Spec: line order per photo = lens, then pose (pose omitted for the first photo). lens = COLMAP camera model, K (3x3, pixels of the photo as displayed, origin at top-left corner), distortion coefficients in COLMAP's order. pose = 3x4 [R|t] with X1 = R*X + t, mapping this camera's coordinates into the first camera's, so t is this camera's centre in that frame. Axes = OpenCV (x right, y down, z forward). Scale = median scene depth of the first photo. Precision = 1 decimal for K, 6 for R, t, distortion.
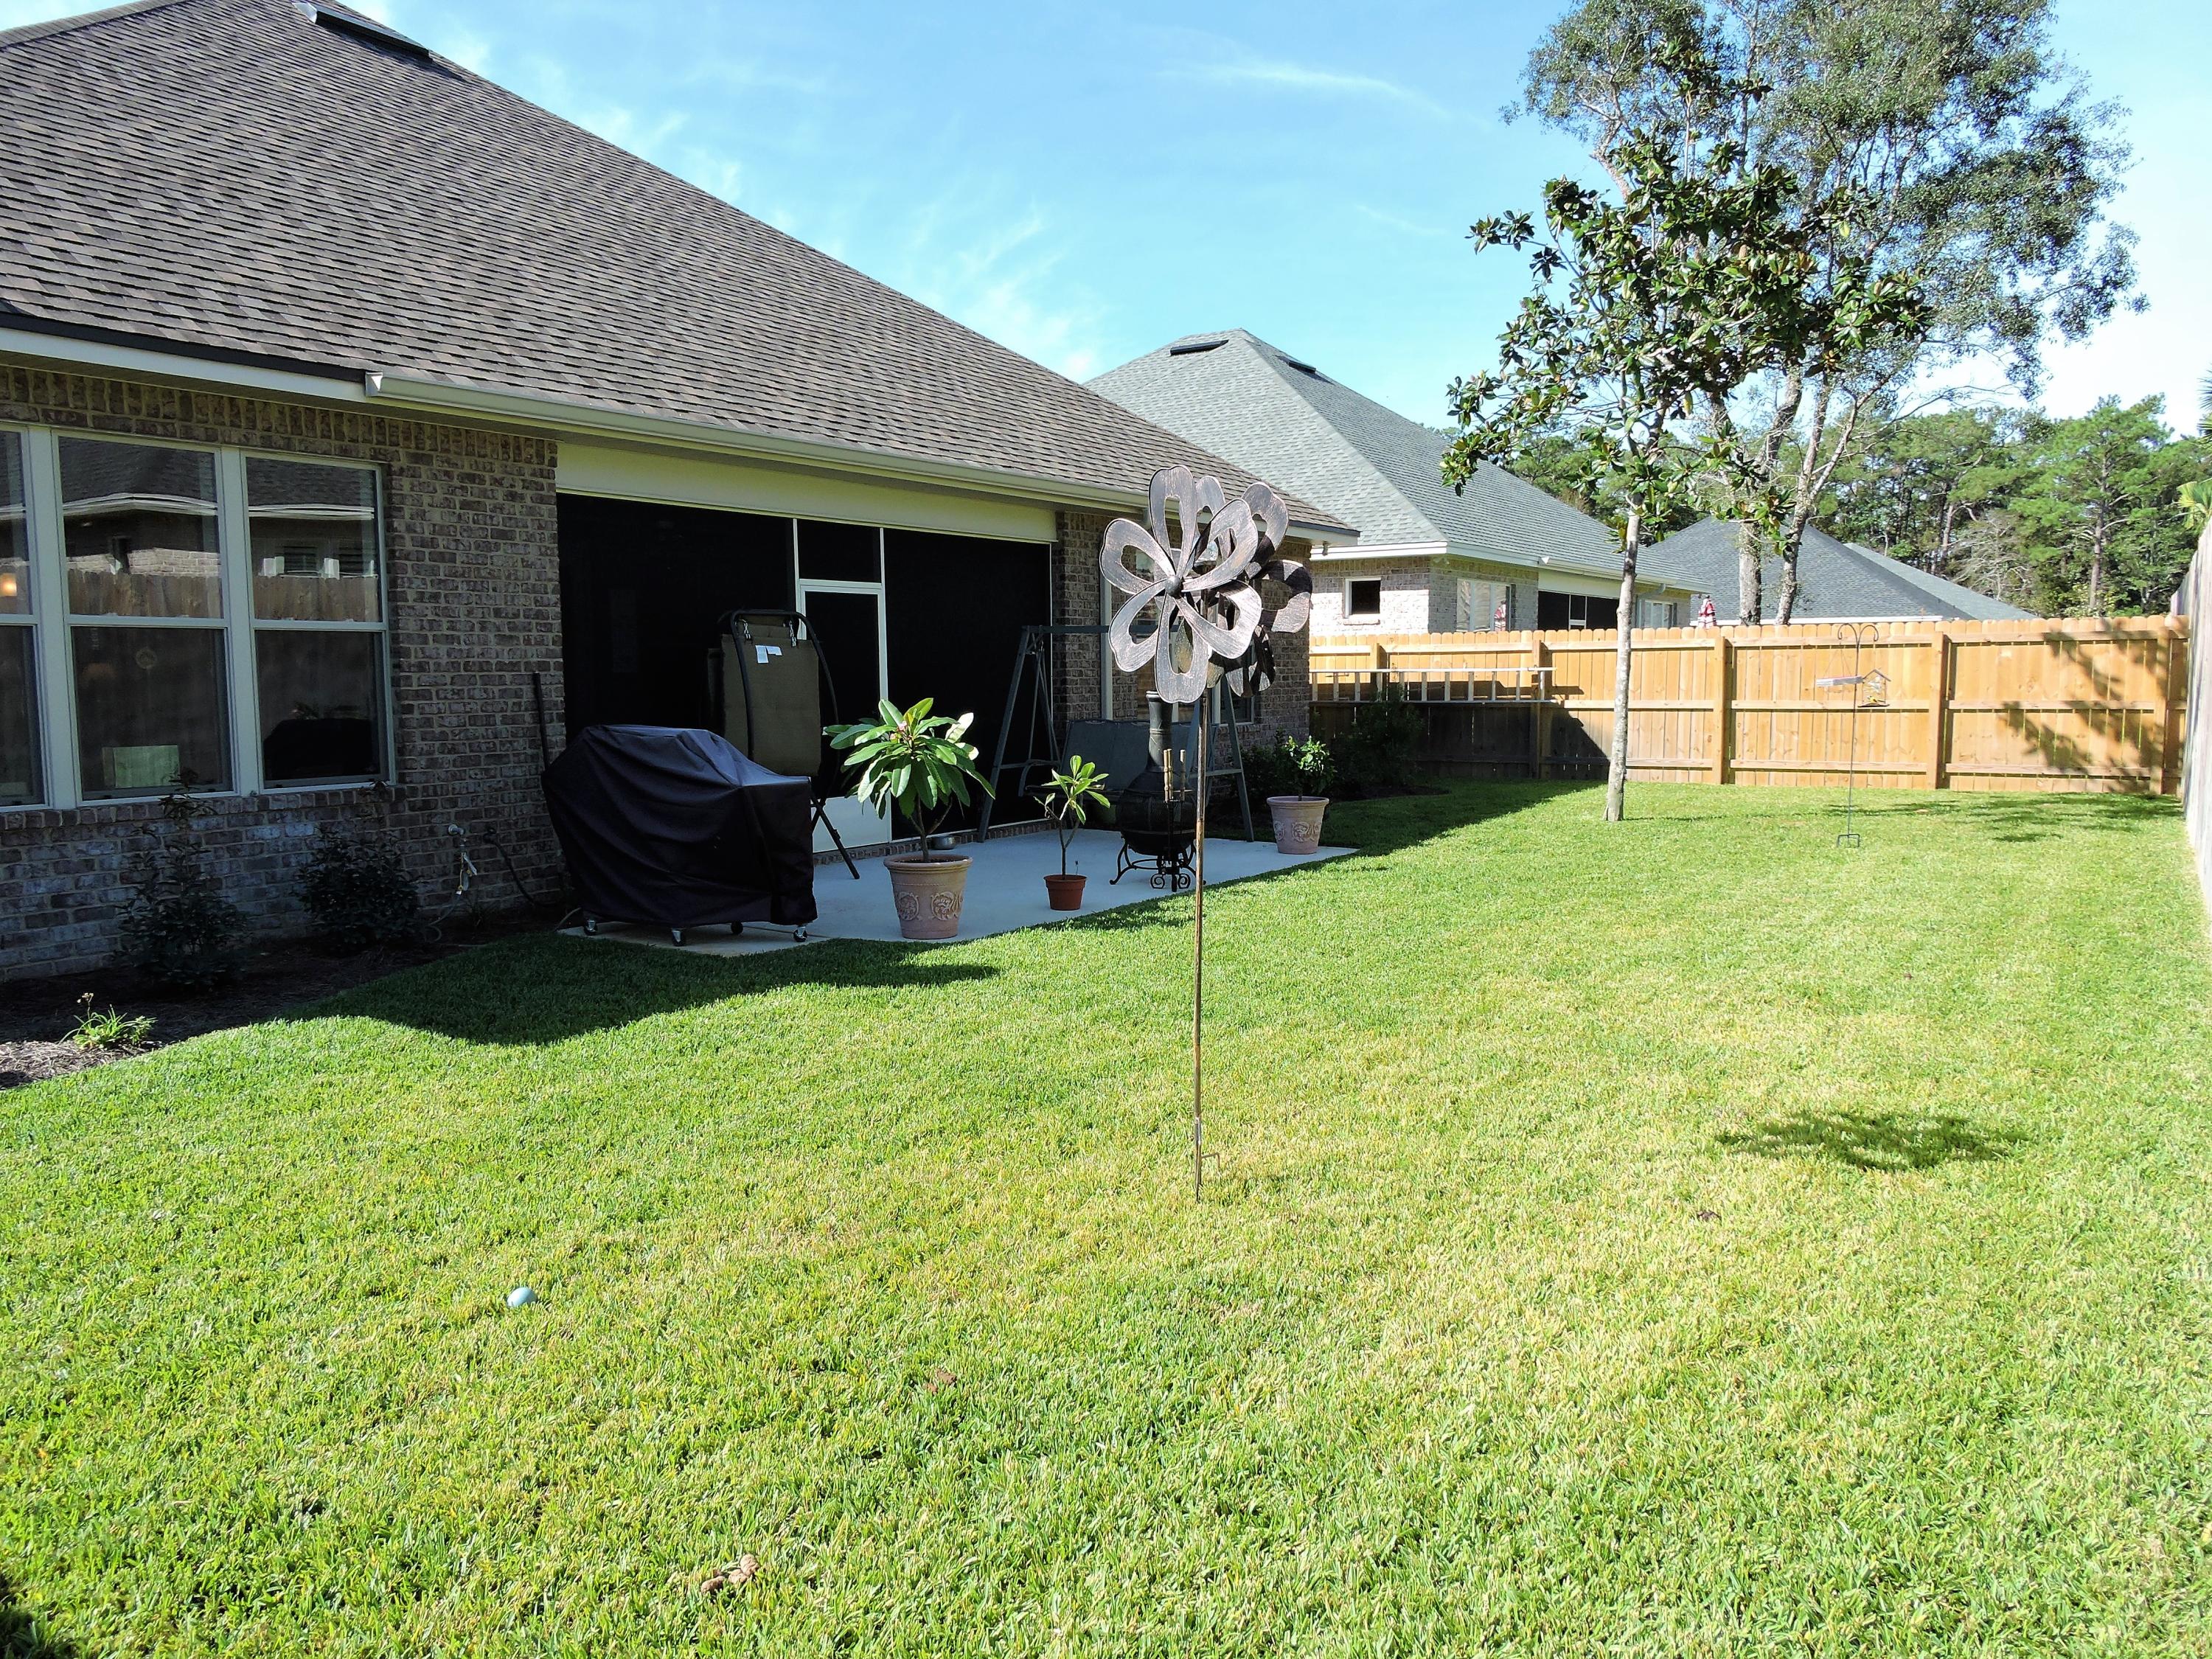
lens RADIAL K [[1579.9, 0, 1106.0], [0, 1579.9, 829.5], [0, 0, 1]] dist [-0.002818, 0.002702]
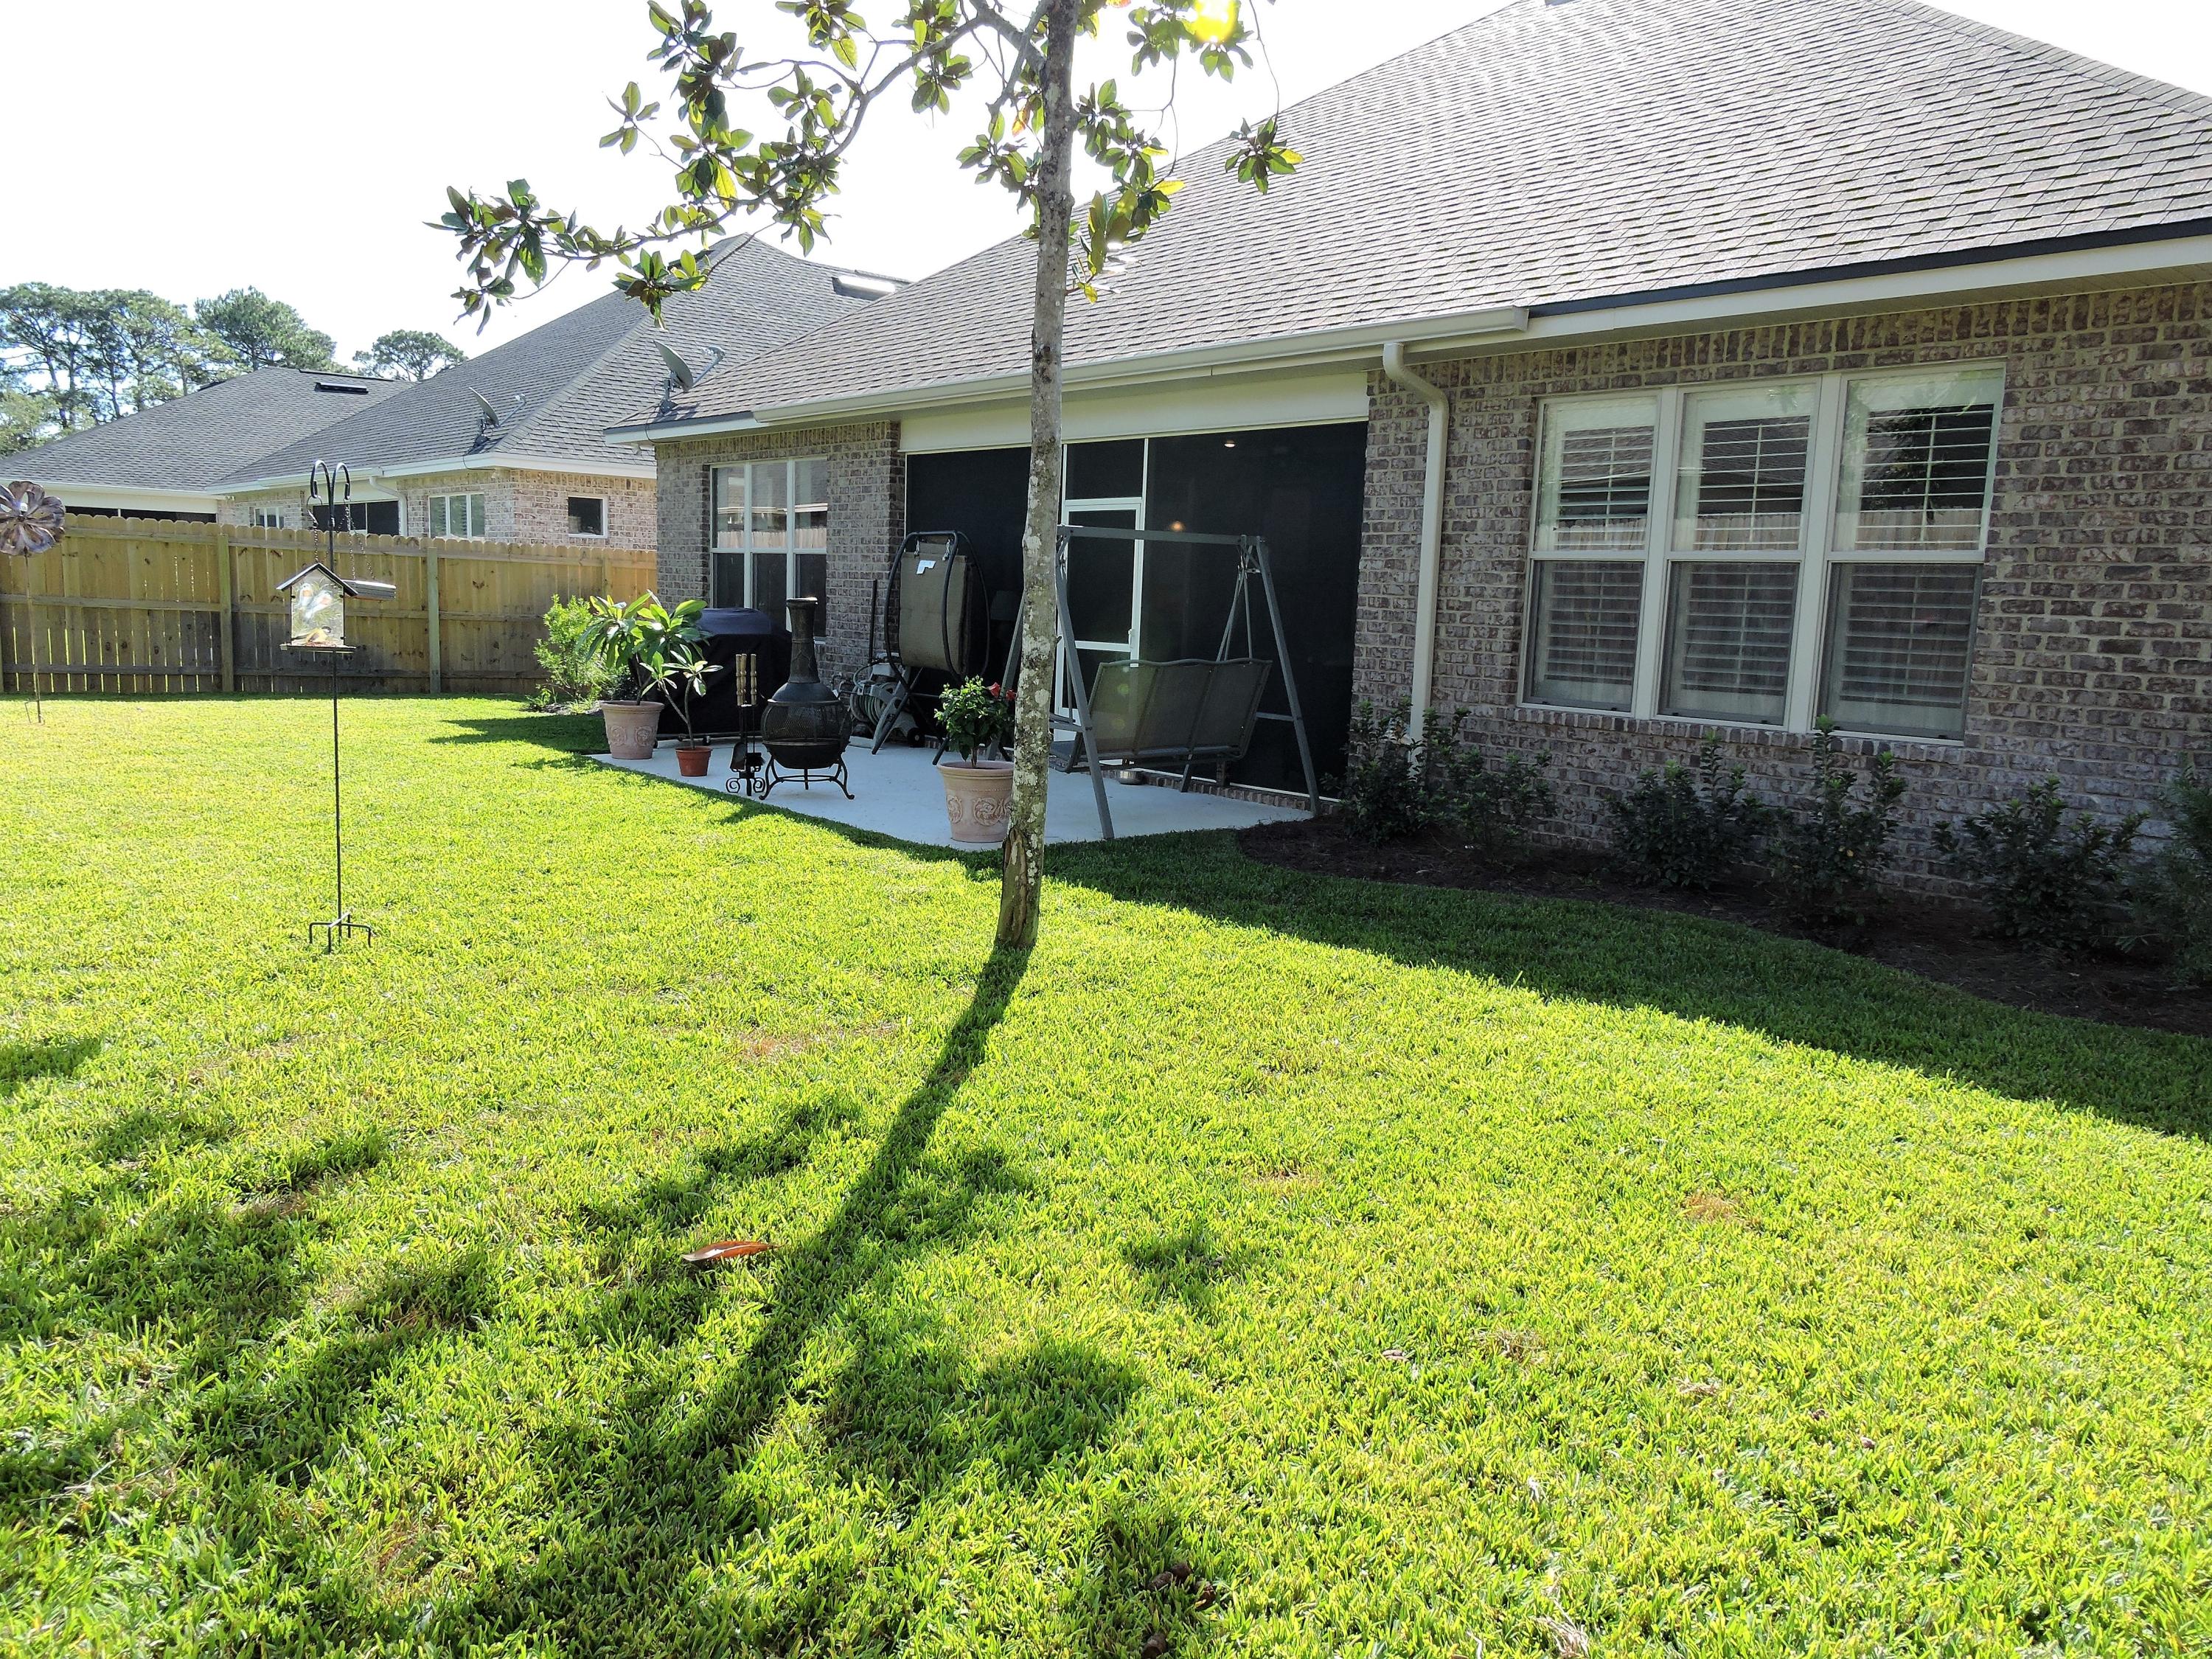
lens RADIAL K [[1579.9, 0, 1106.0], [0, 1579.9, 829.5], [0, 0, 1]] dist [-0.002818, 0.002702]
pose [[-0.280470, 0.143788, -0.949032, 0.784843], [-0.126531, 0.974550, 0.185049, -0.135153], [0.951486, 0.171982, -0.255138, 1.257137]]
